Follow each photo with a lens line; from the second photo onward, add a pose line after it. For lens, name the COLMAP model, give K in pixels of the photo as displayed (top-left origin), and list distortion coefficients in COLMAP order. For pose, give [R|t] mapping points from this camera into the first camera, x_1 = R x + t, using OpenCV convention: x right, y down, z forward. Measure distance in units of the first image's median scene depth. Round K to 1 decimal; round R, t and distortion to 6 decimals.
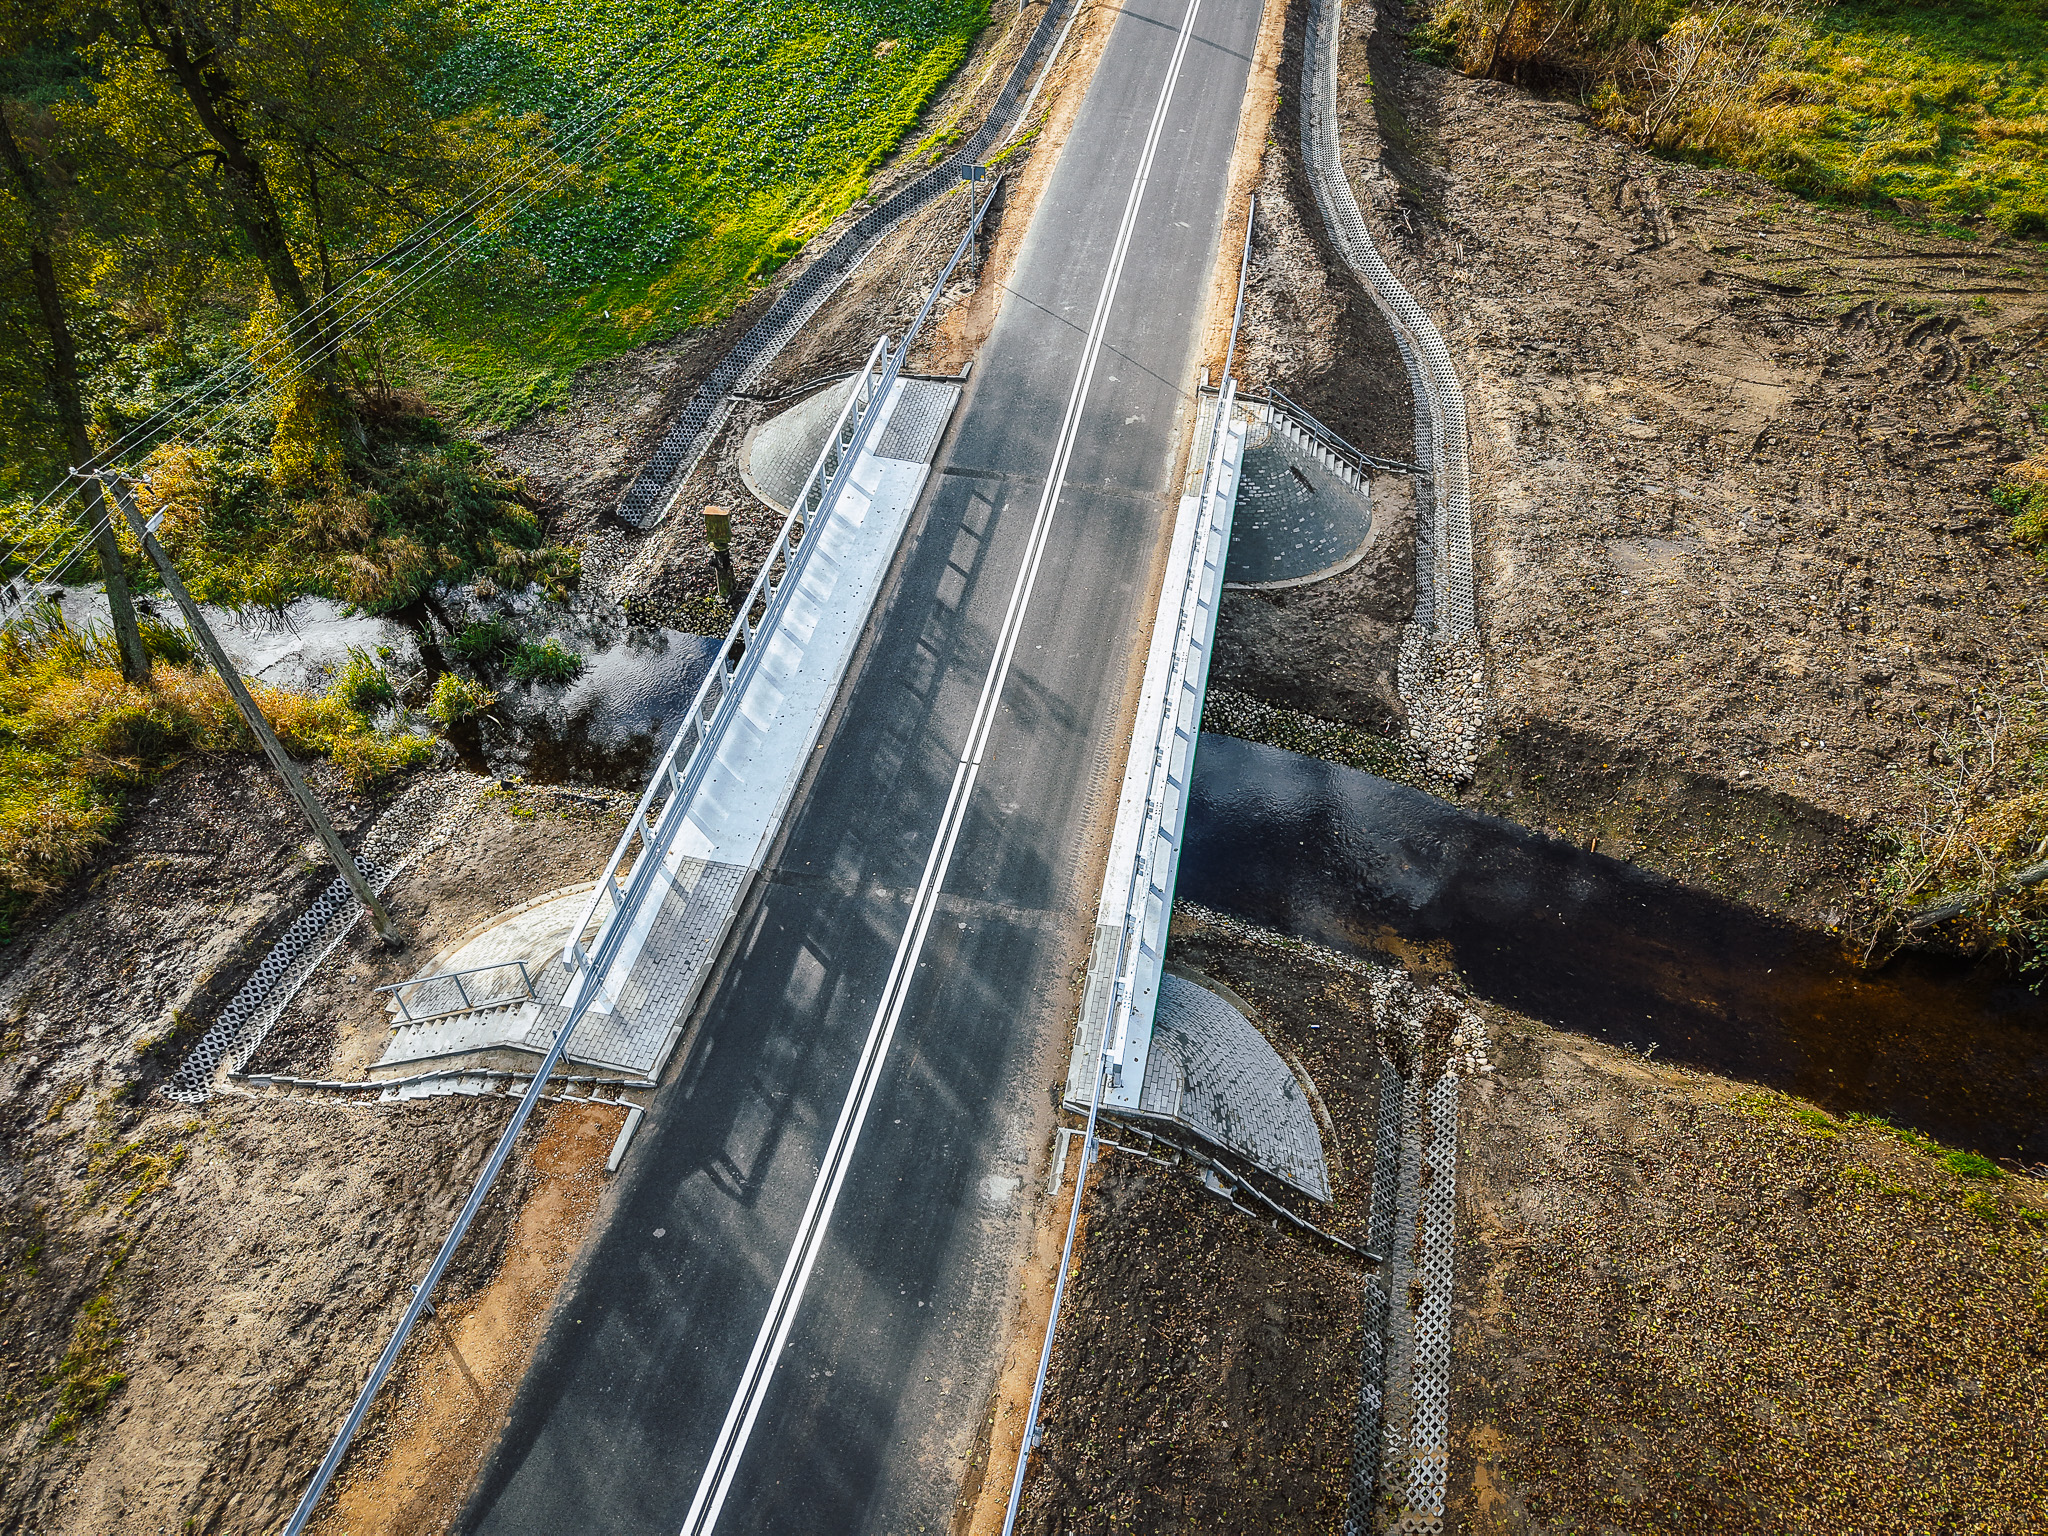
lens RADIAL K [[1396.8, 0, 1015.0], [0, 1396.8, 759.3], [0, 0, 1]] dist [0.003742, -0.004864]
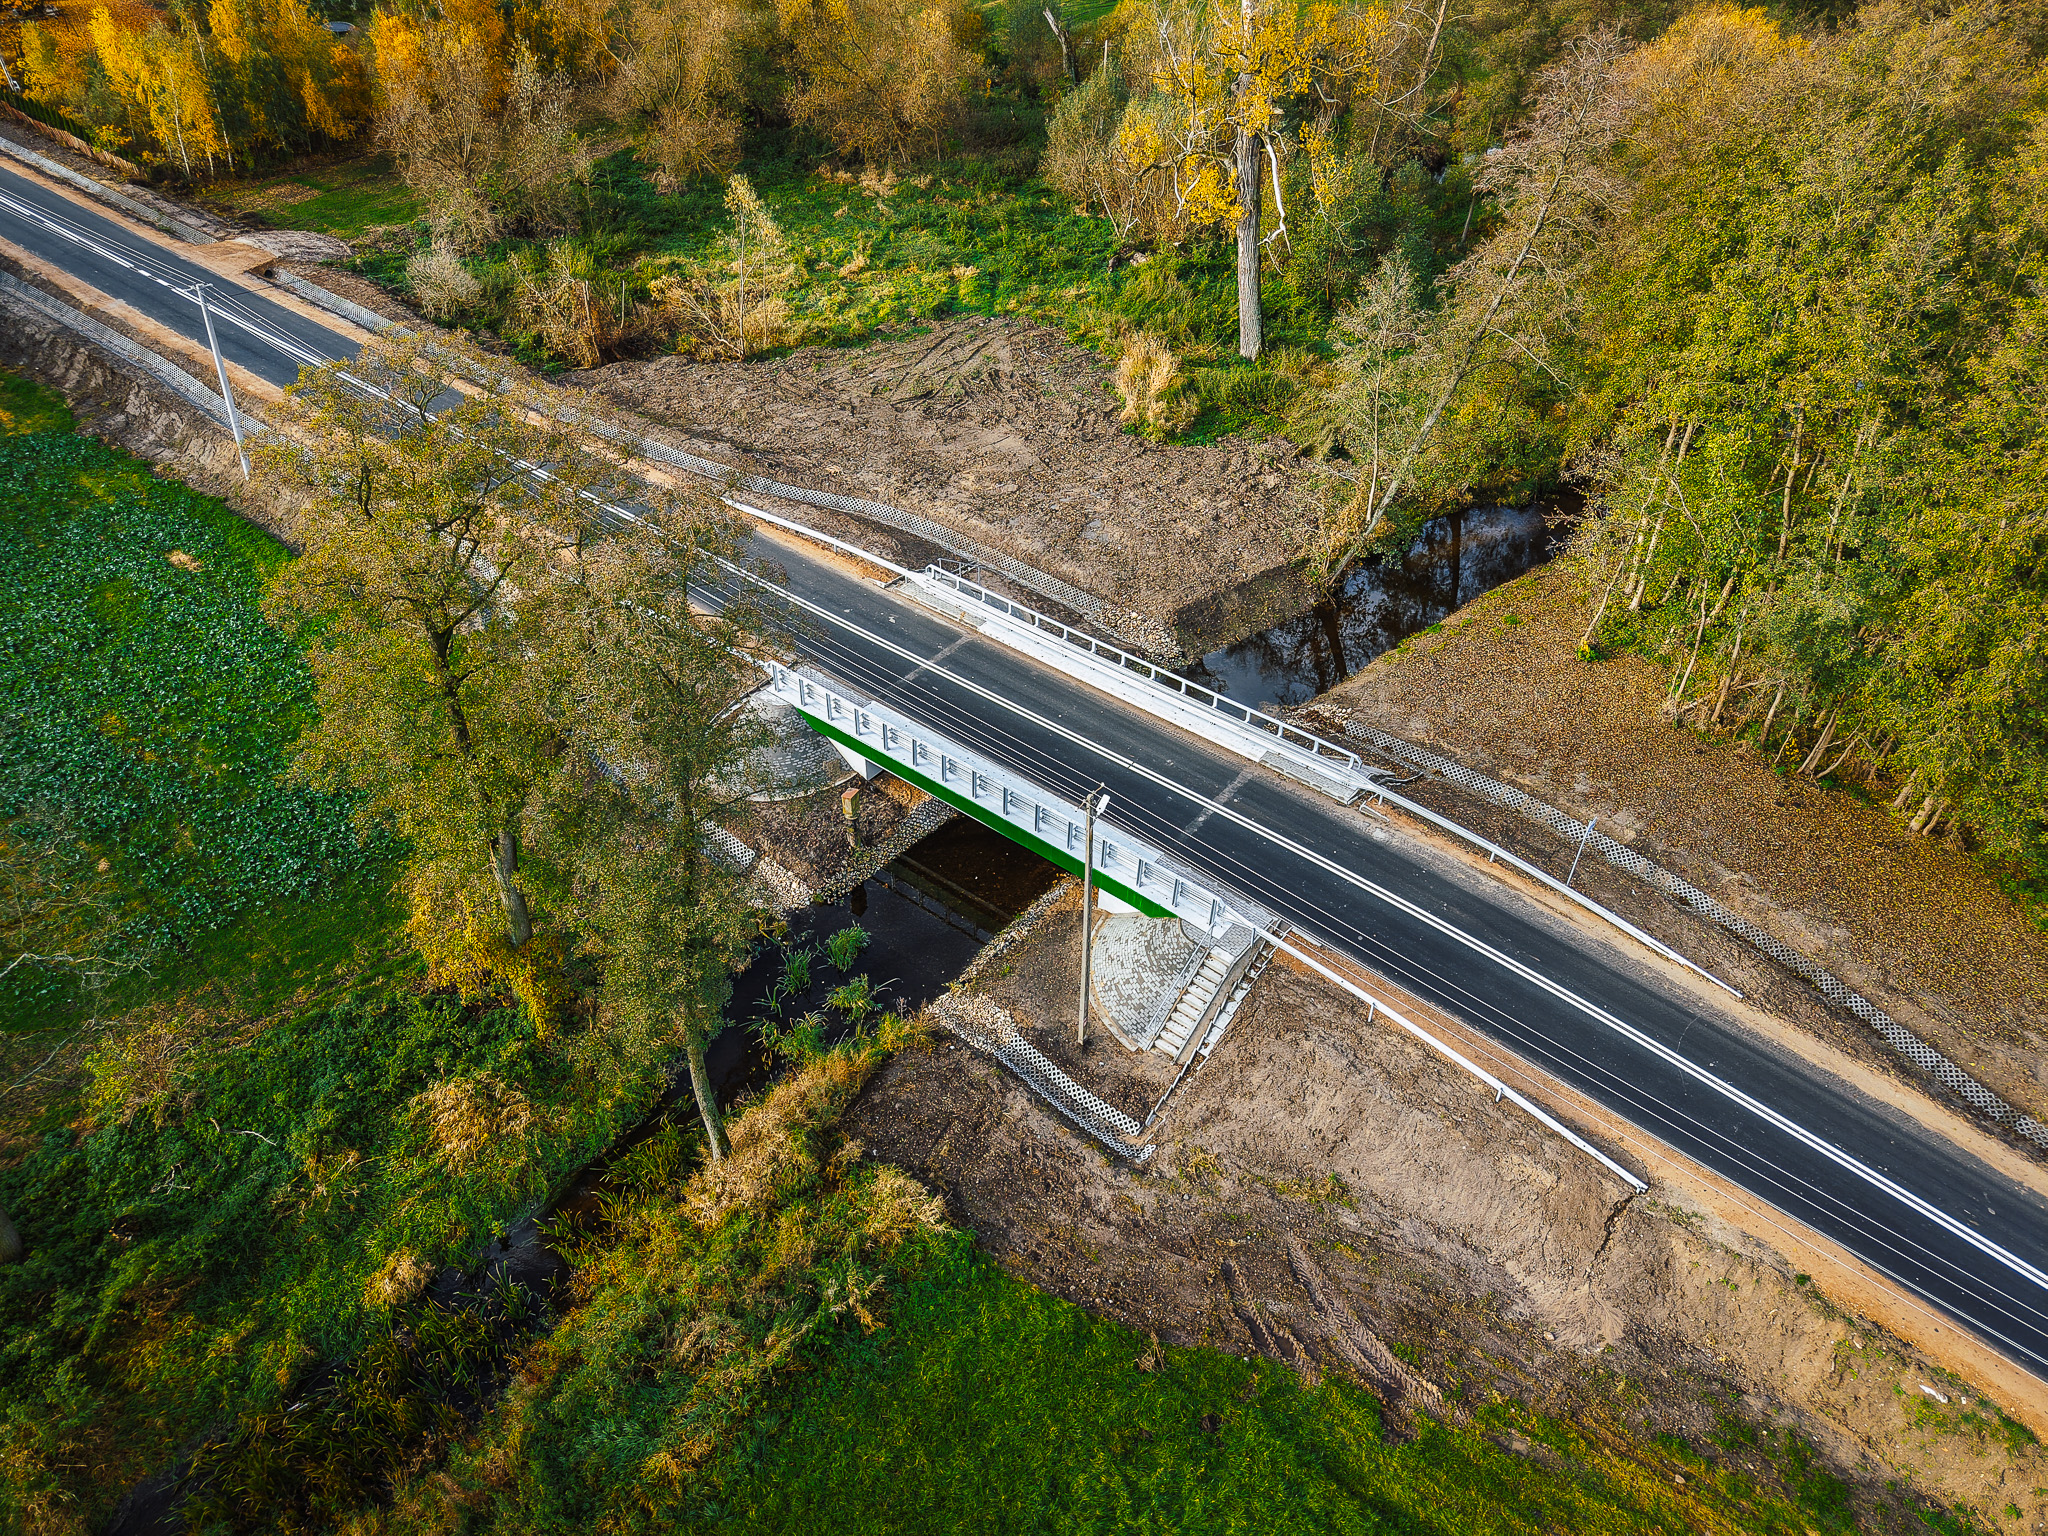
lens RADIAL K [[1396.8, 0, 1015.0], [0, 1396.8, 759.3], [0, 0, 1]] dist [0.003742, -0.004864]
pose [[0.449554, -0.576440, 0.682362, -1.229757], [0.634756, 0.743628, 0.210006, -0.442805], [-0.628480, 0.338724, 0.700200, -0.170837]]
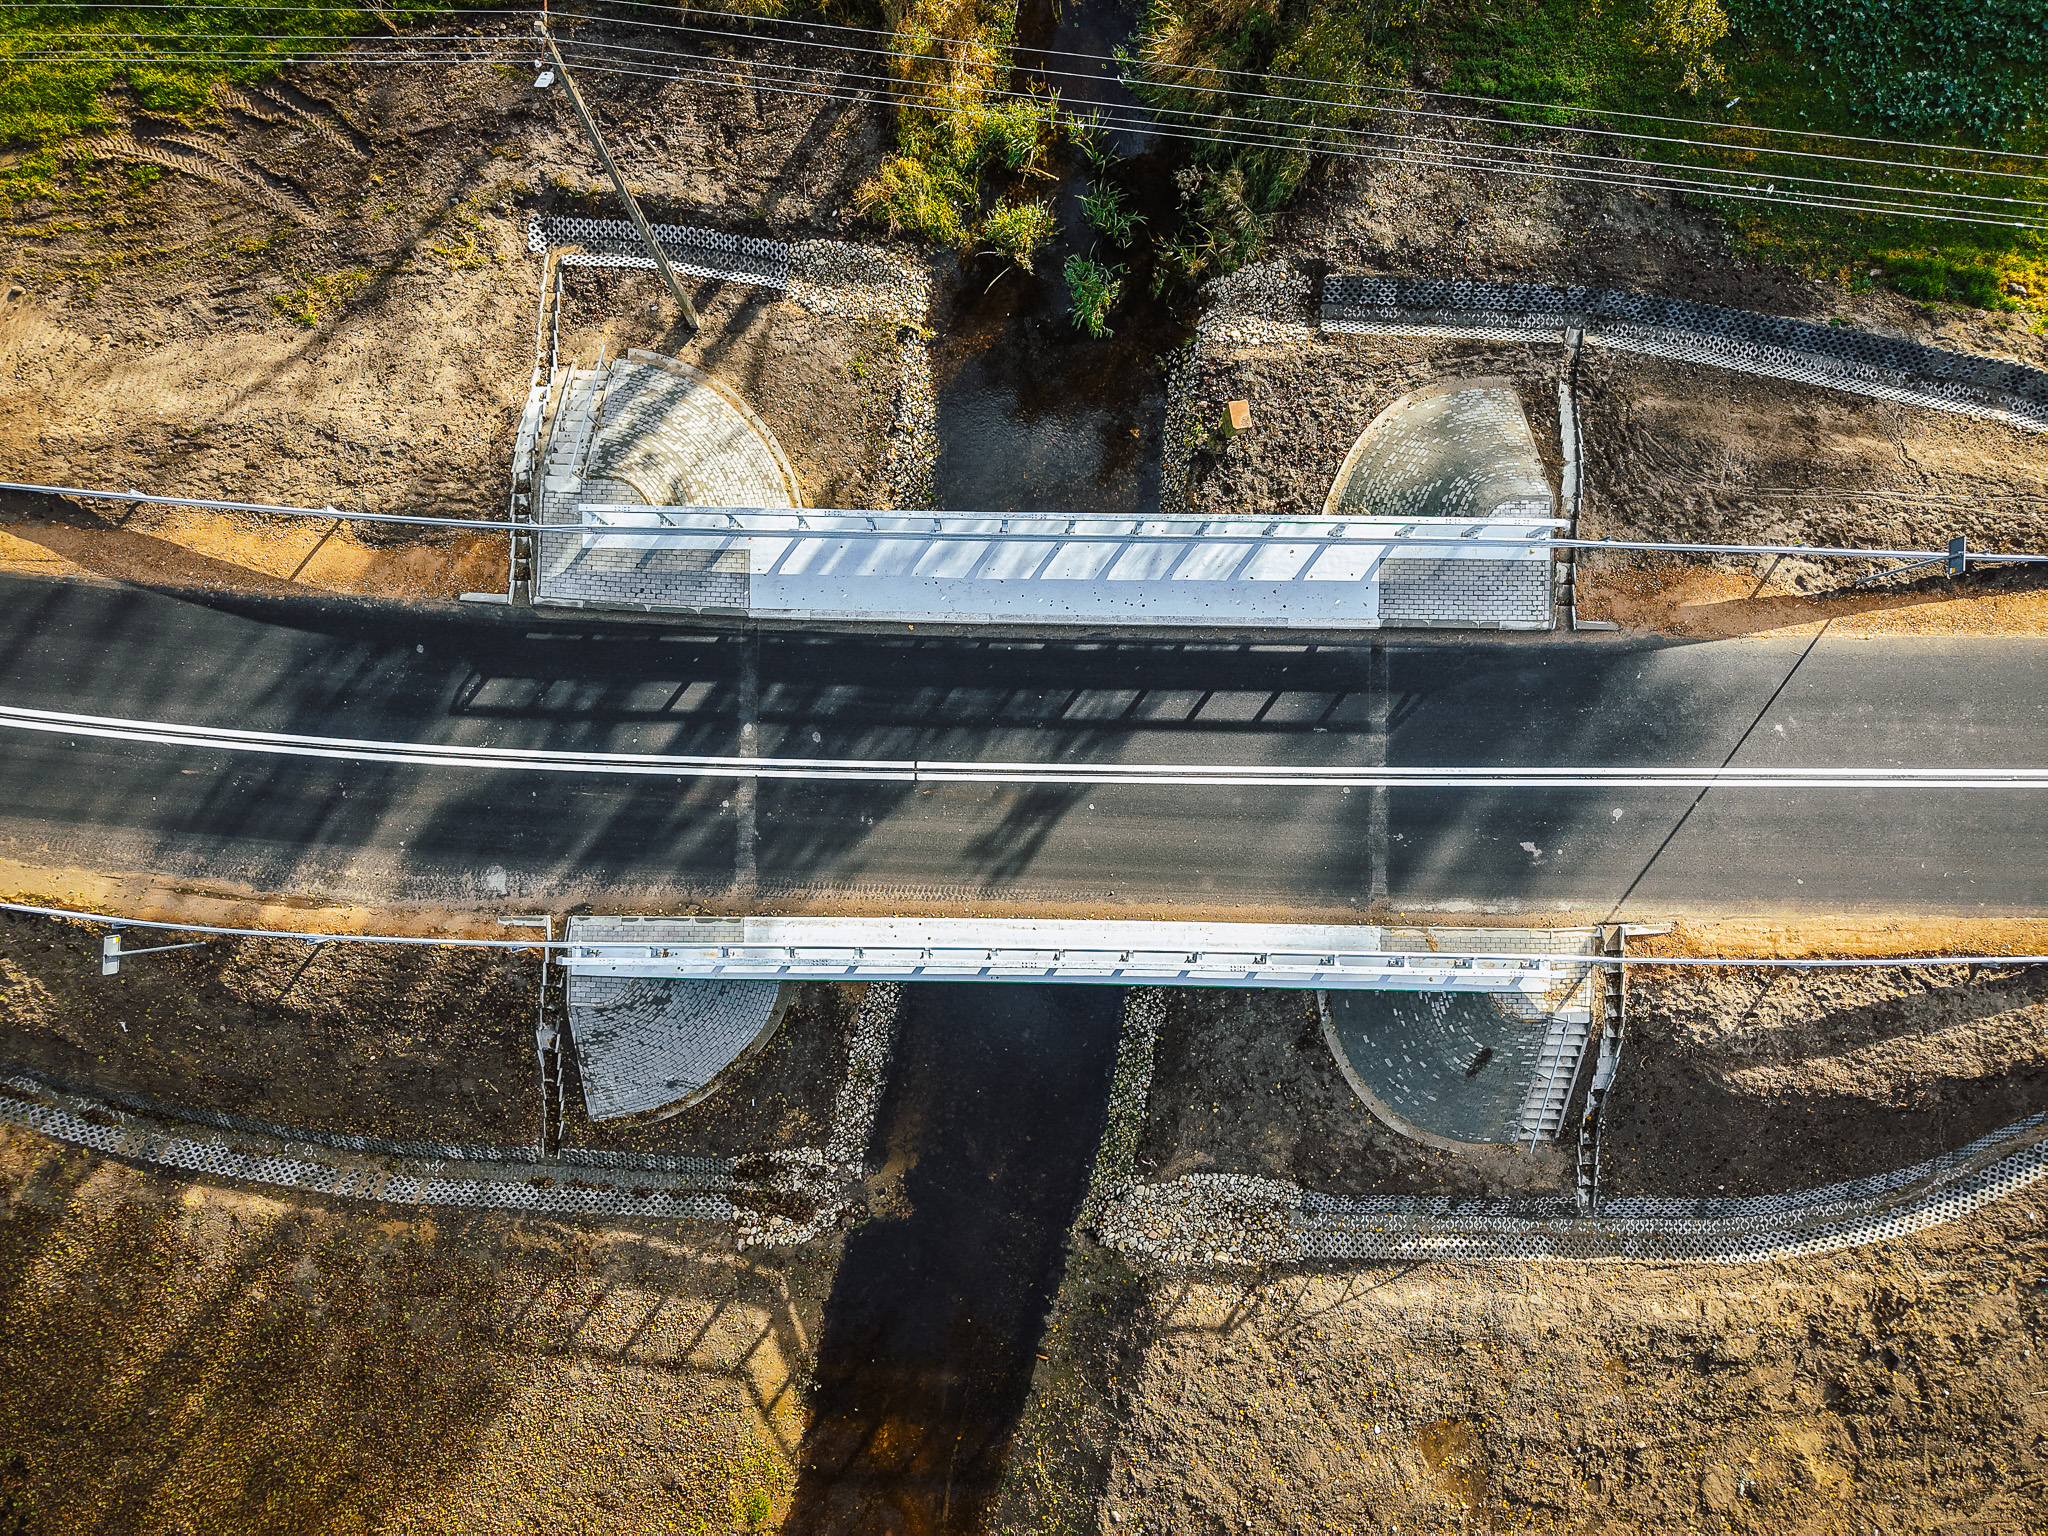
lens RADIAL K [[1396.8, 0, 1015.0], [0, 1396.8, 759.3], [0, 0, 1]] dist [0.003742, -0.004864]
pose [[0.180804, 0.981893, -0.056532, 0.029011], [-0.711597, 0.170277, 0.681641, -0.708475], [0.678925, -0.083016, 0.729499, 0.257144]]
